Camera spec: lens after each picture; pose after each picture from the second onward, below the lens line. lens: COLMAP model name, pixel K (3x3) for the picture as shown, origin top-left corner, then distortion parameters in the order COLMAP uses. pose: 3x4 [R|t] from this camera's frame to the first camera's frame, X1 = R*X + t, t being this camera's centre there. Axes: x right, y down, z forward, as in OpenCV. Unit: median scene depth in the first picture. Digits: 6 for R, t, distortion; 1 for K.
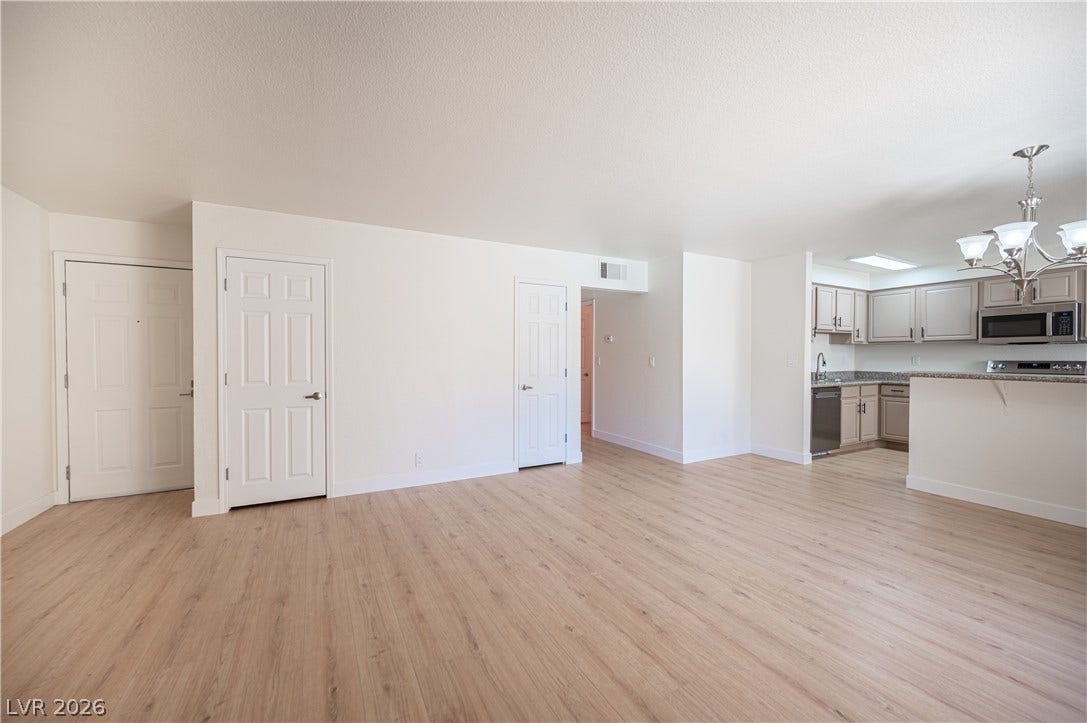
lens RADIAL K [[443.6, 0, 552.5], [0, 443.6, 367.9], [0, 0, 1]] dist [0.006129, 0.000560]
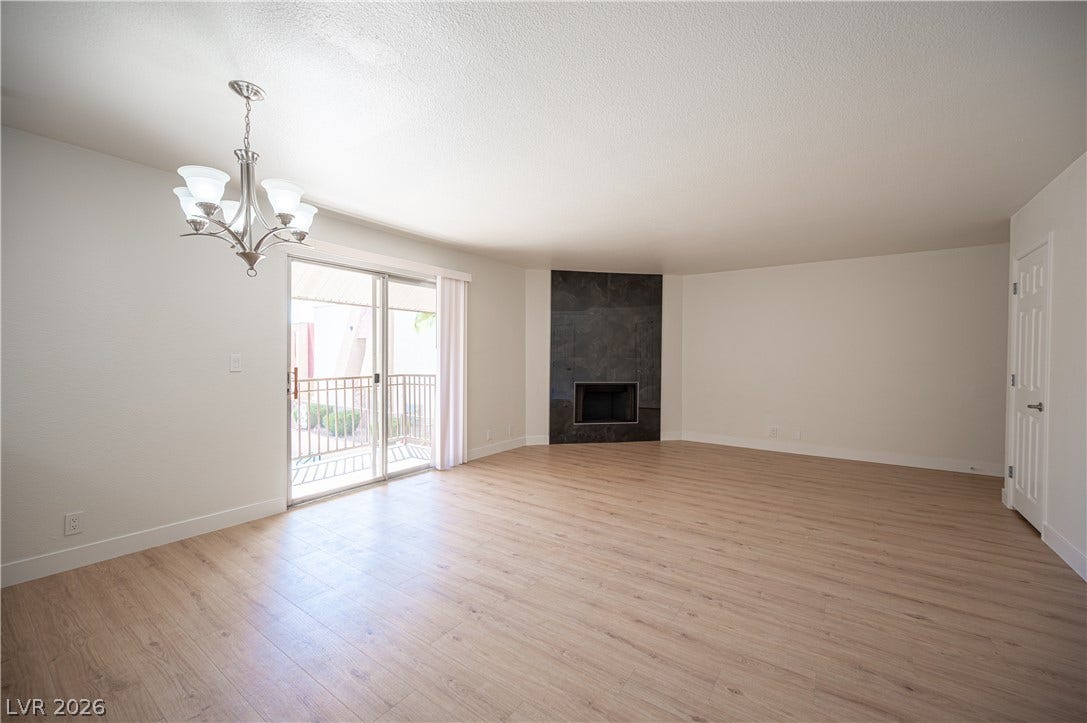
lens RADIAL K [[443.6, 0, 540.7], [0, 443.6, 359.4], [0, 0, 1]] dist [0.006129, 0.000560]
pose [[-0.910724, 0.002648, -0.413008, 0.890255], [-0.014621, 0.999146, 0.038646, -0.059153], [0.412757, 0.041234, -0.909907, 1.876348]]
